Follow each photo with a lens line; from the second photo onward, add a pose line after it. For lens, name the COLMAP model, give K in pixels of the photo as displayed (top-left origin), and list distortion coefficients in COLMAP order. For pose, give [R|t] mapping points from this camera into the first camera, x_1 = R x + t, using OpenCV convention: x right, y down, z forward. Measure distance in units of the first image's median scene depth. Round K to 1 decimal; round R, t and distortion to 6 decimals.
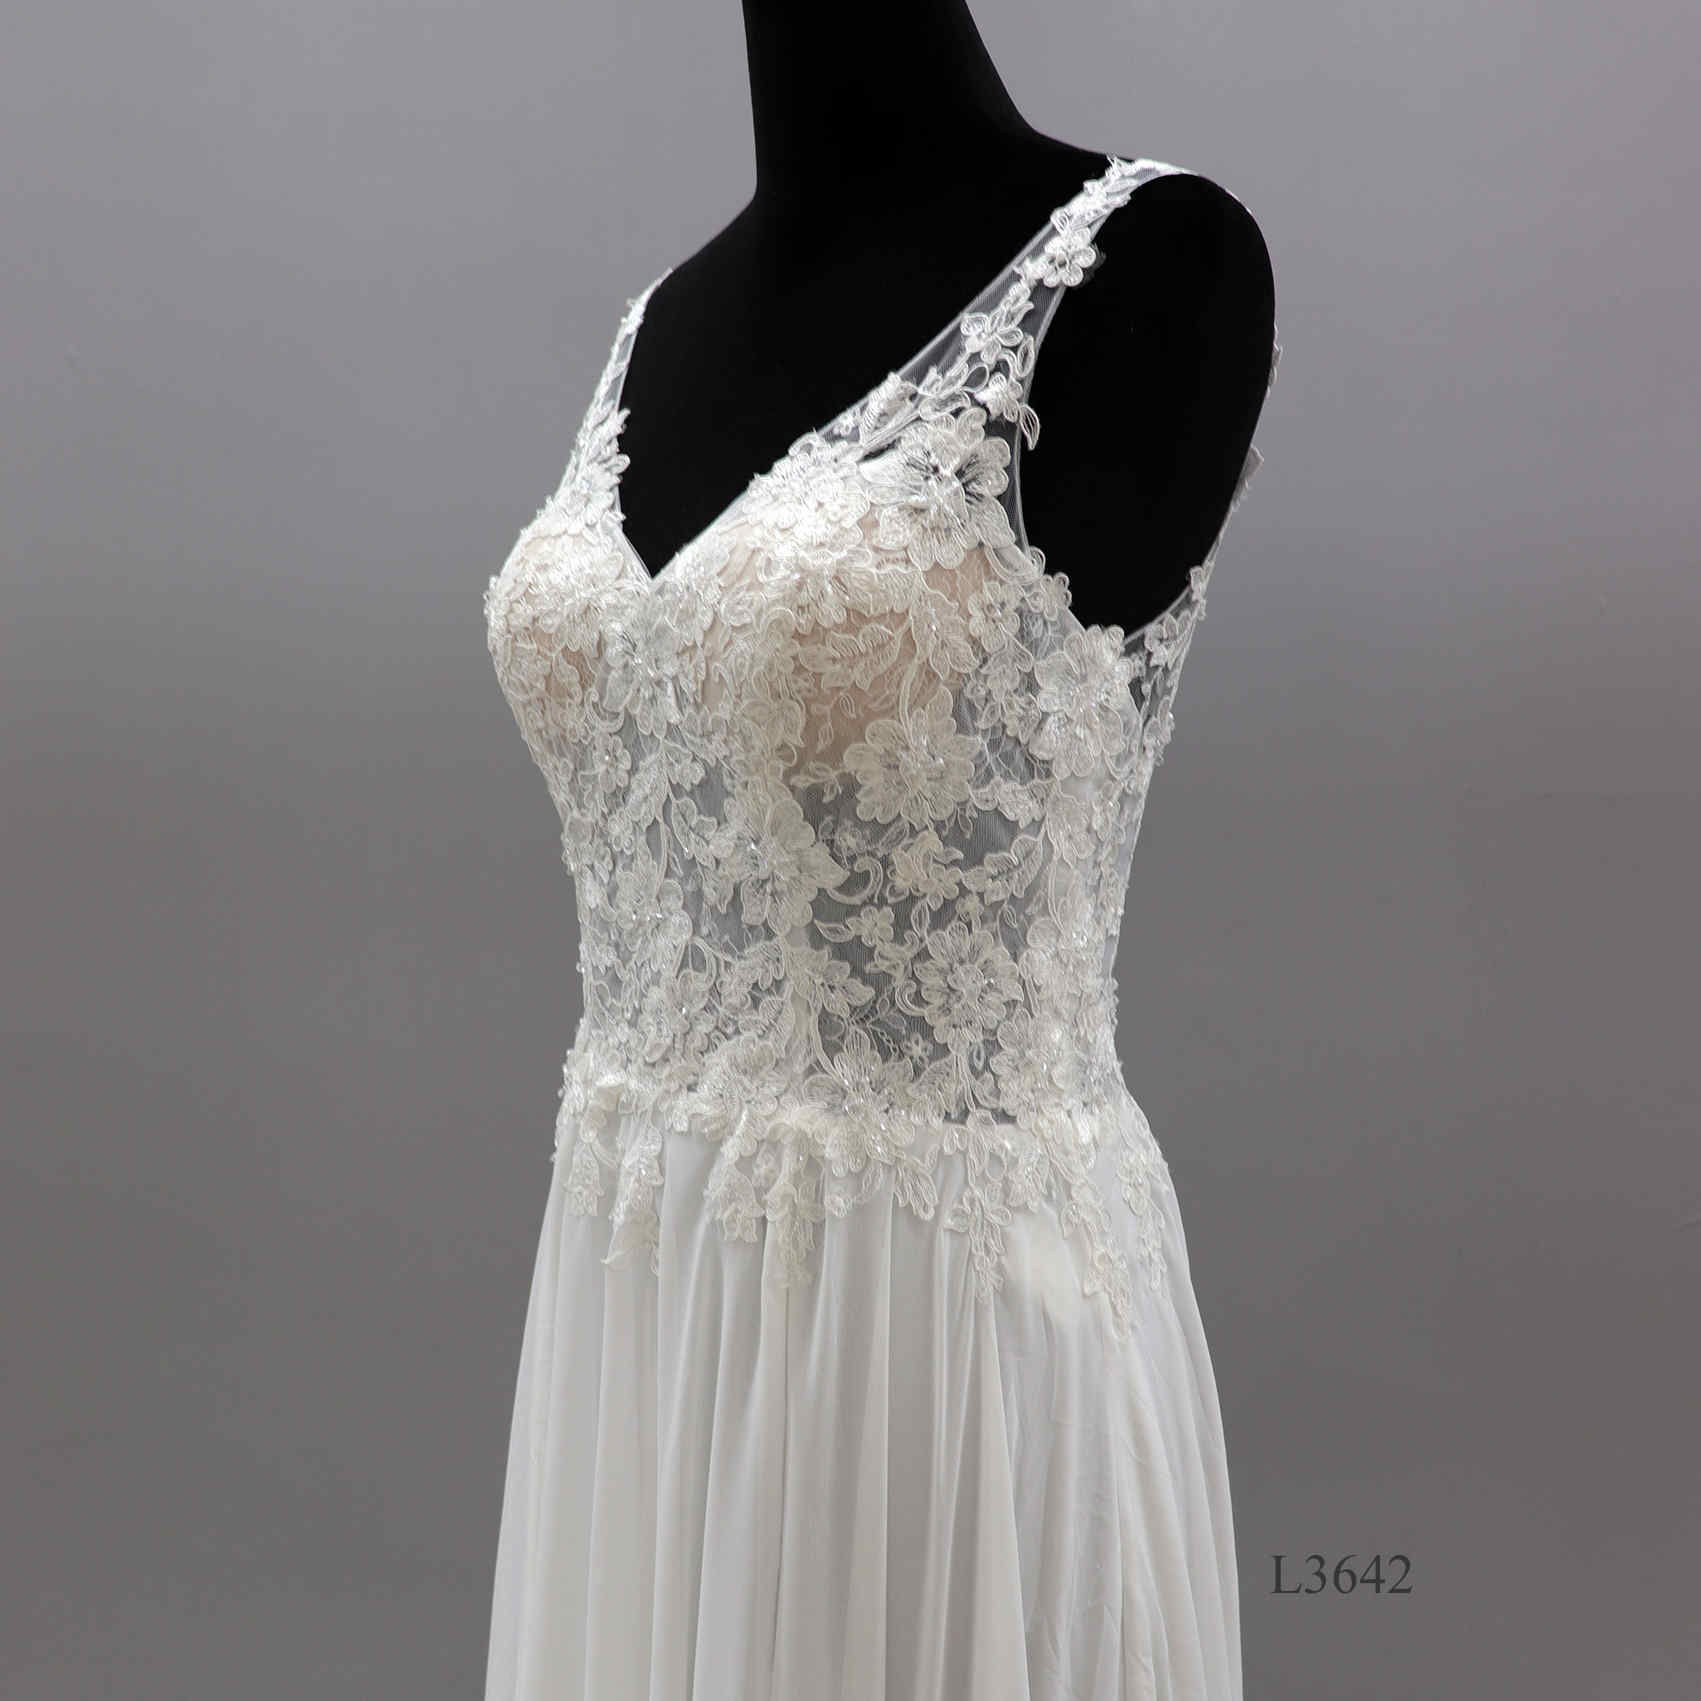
lens RADIAL K [[2005.2, 0, 850.5], [0, 2005.2, 850.5], [0, 0, 1]] dist [-0.023074, 0.056849]
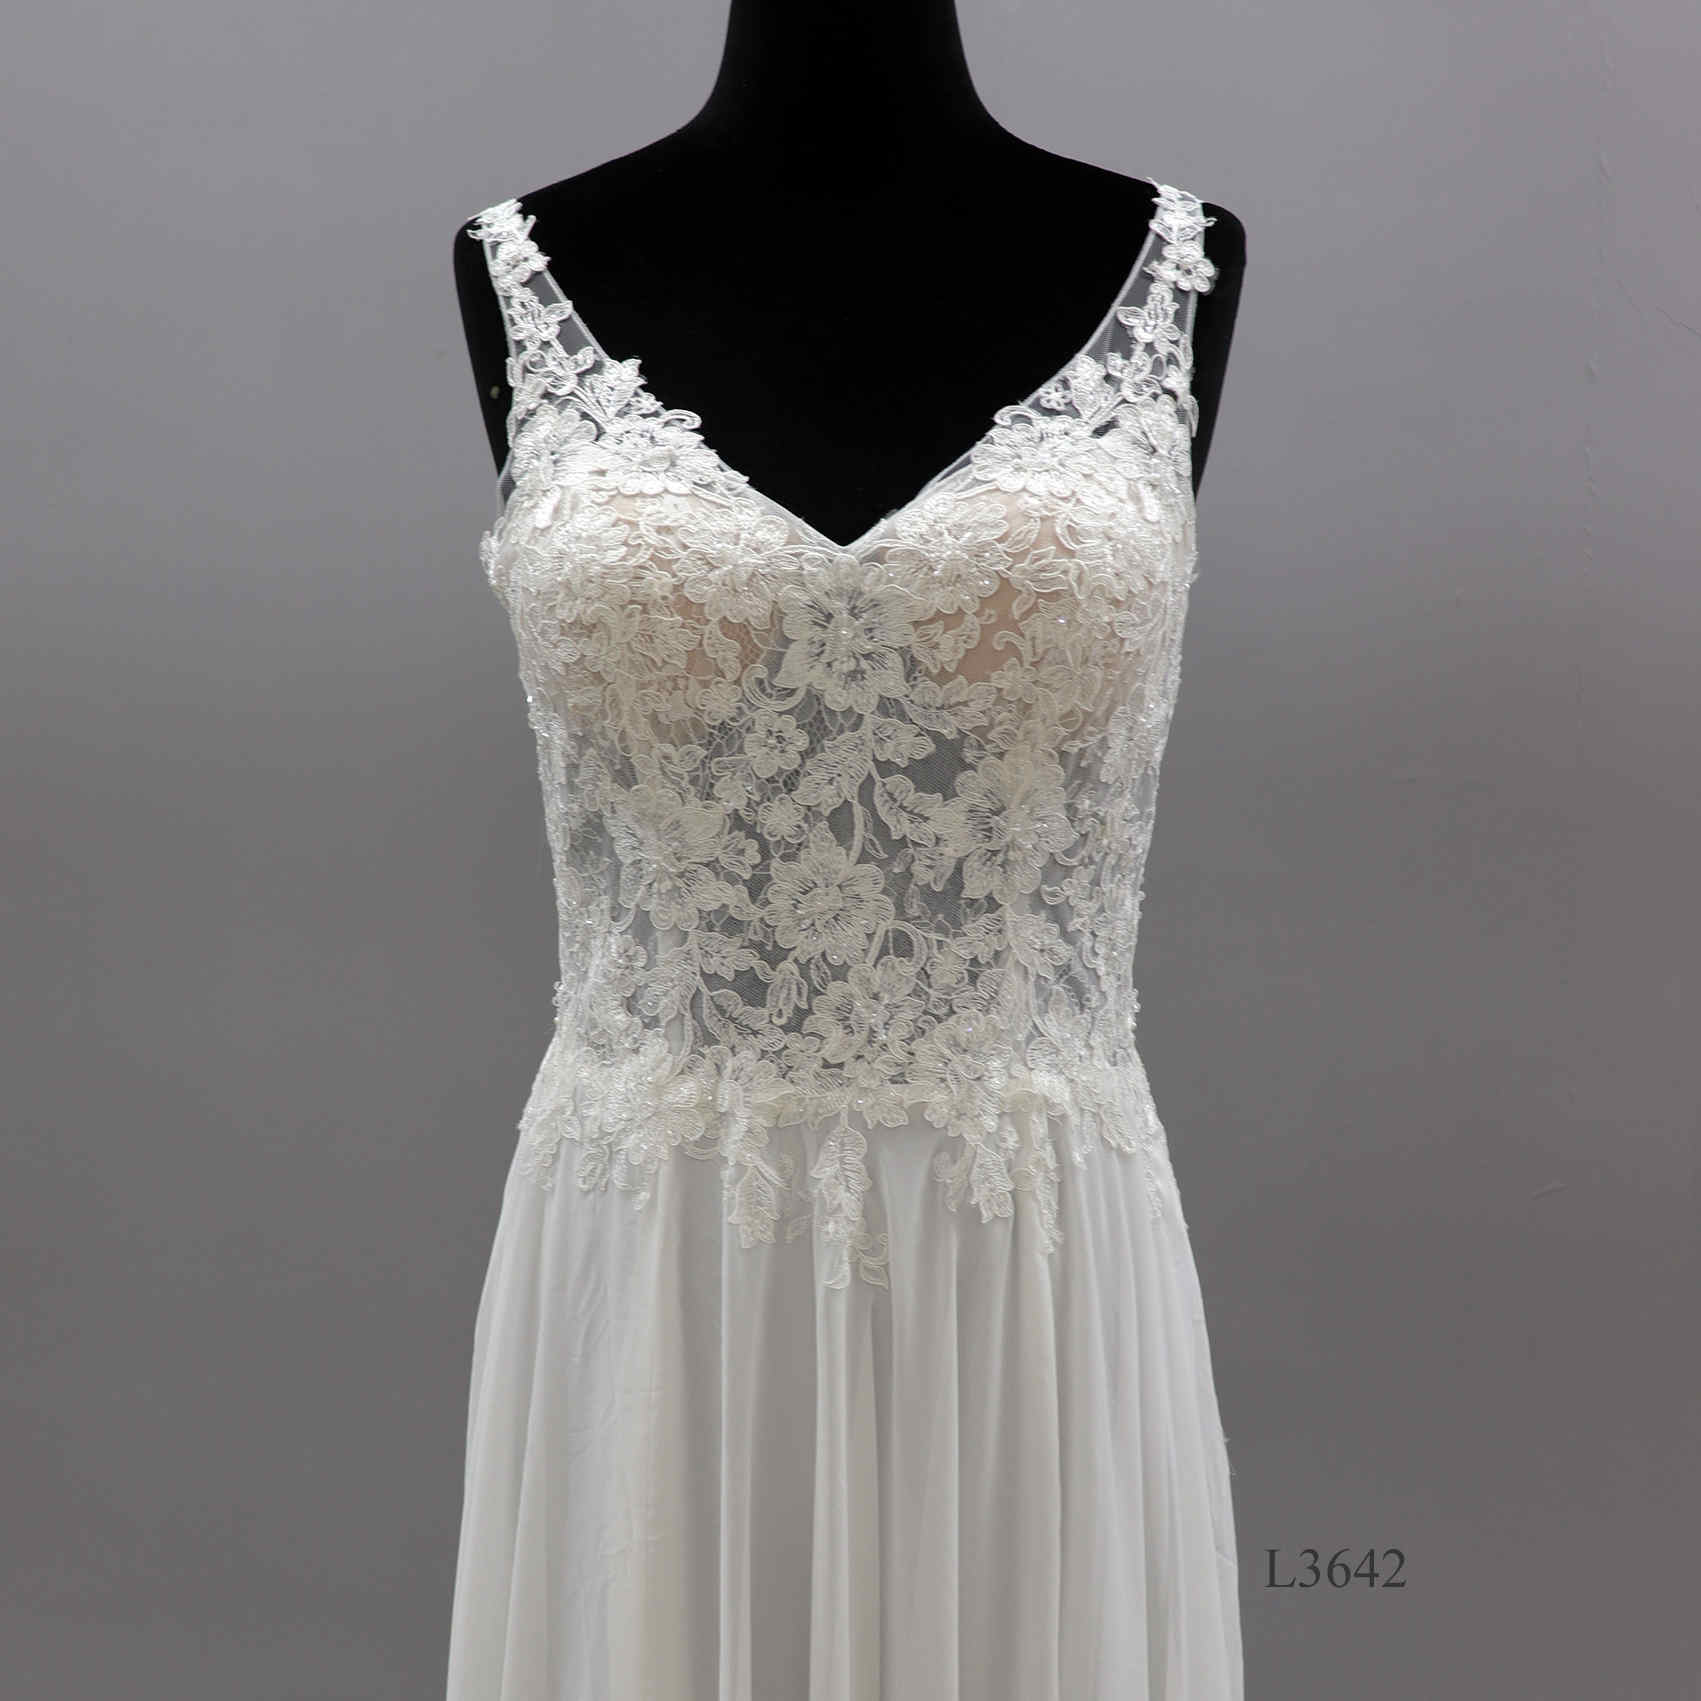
lens RADIAL K [[2005.2, 0, 850.5], [0, 2005.2, 850.5], [0, 0, 1]] dist [-0.023074, 0.056849]
pose [[0.674568, -0.081773, 0.733670, -0.804843], [0.088121, 0.995659, 0.029951, -0.021336], [-0.732934, 0.044448, 0.678846, 0.371825]]
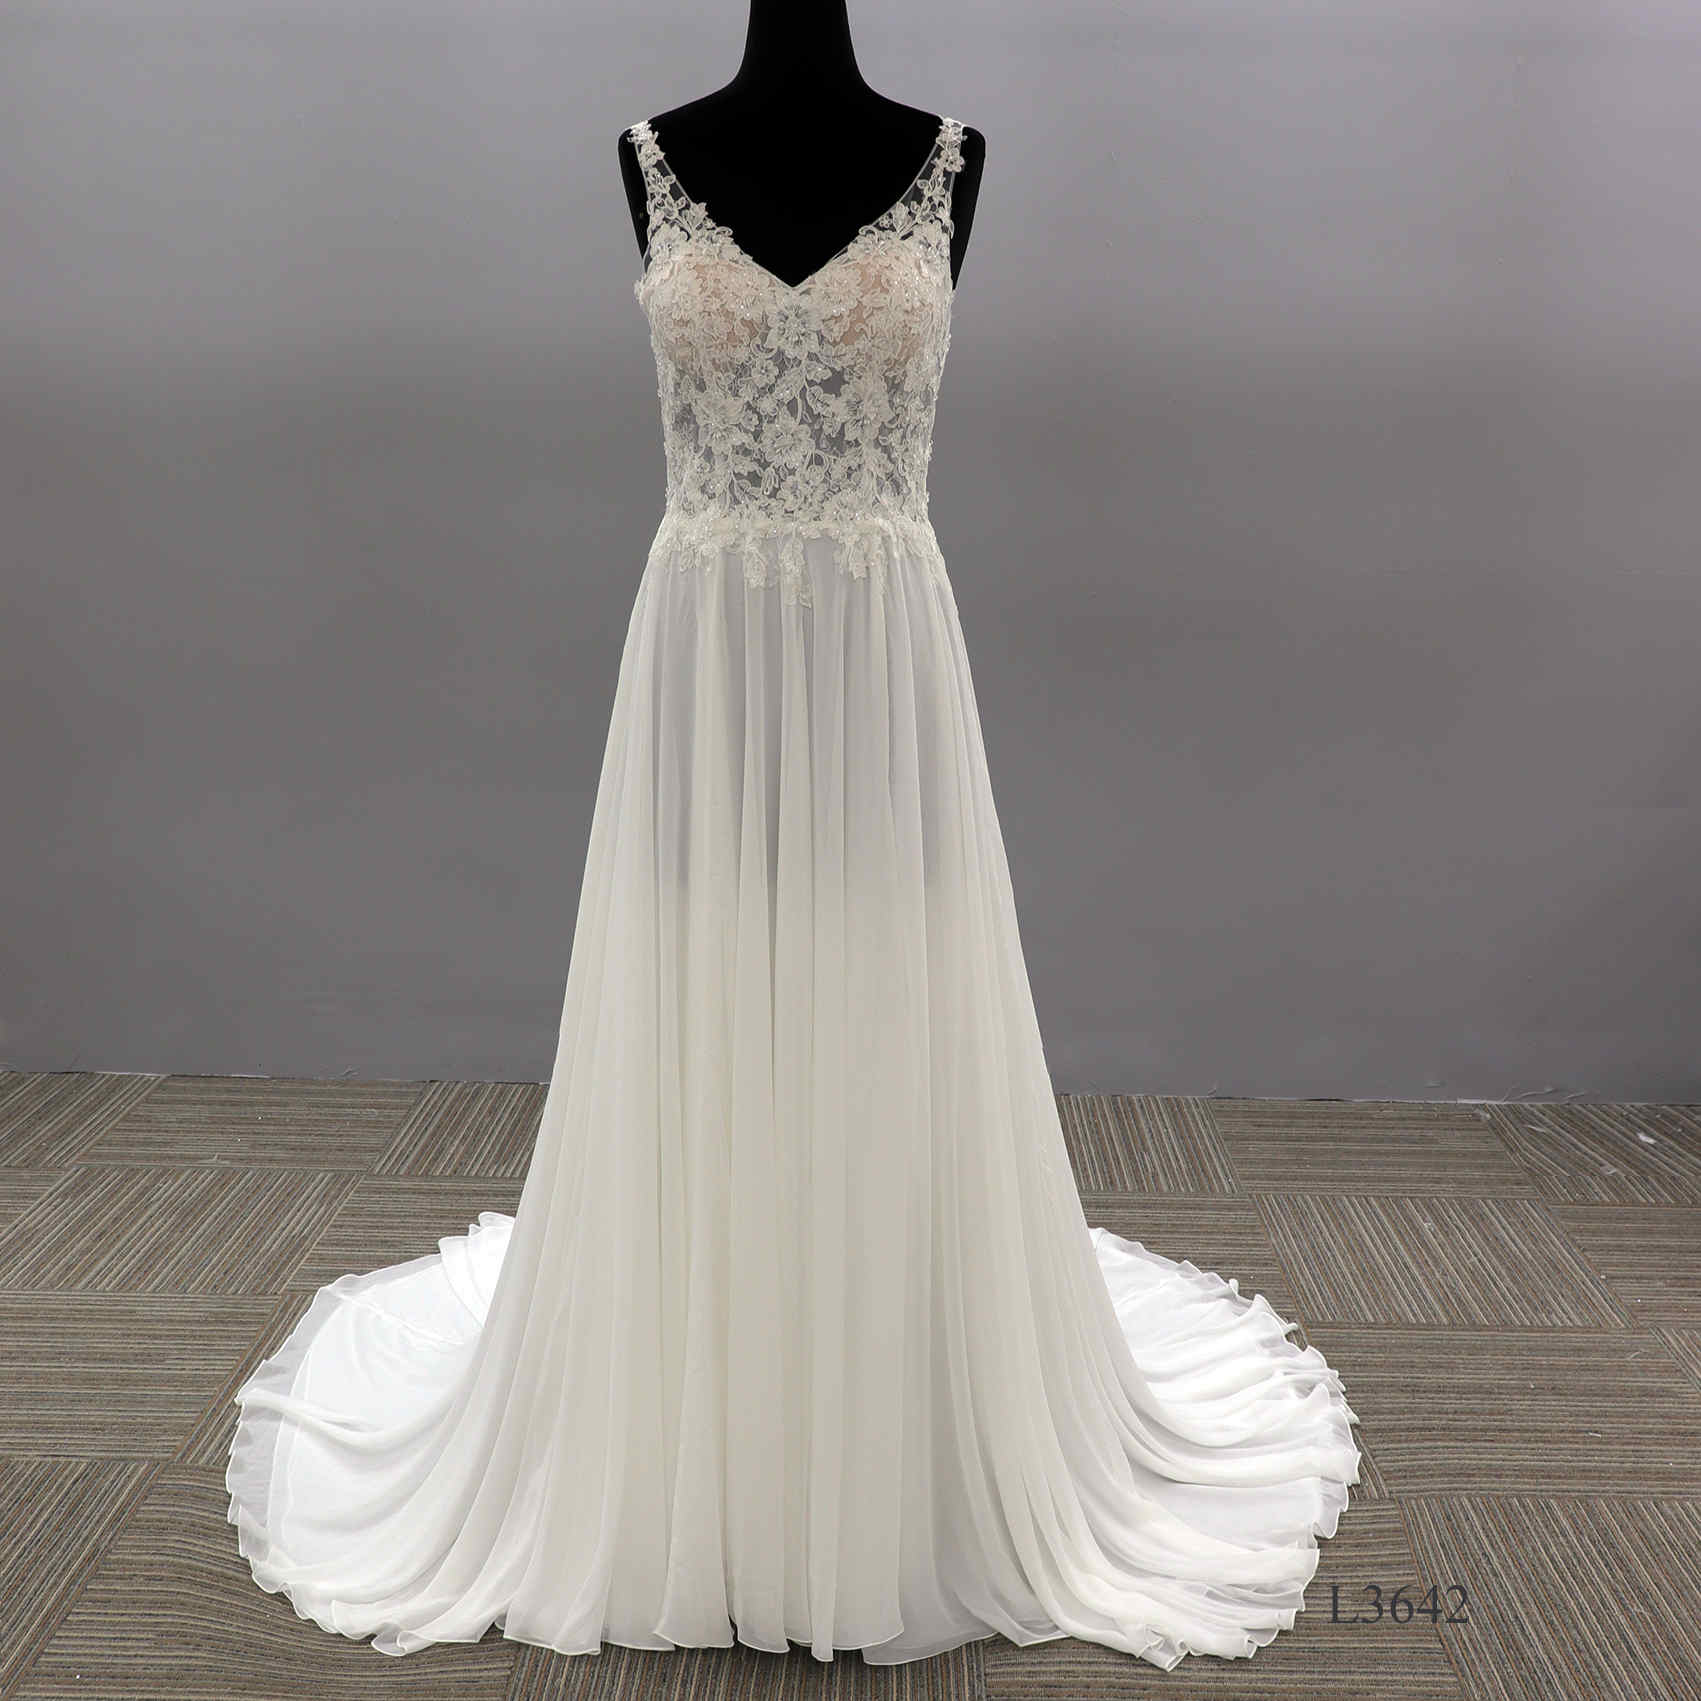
lens RADIAL K [[2005.2, 0, 850.5], [0, 2005.2, 850.5], [0, 0, 1]] dist [-0.023074, 0.056849]
pose [[0.692209, -0.156938, 0.704426, -1.739968], [0.082580, 0.986883, 0.138719, 0.181398], [-0.716957, -0.037851, 0.696090, -0.625521]]
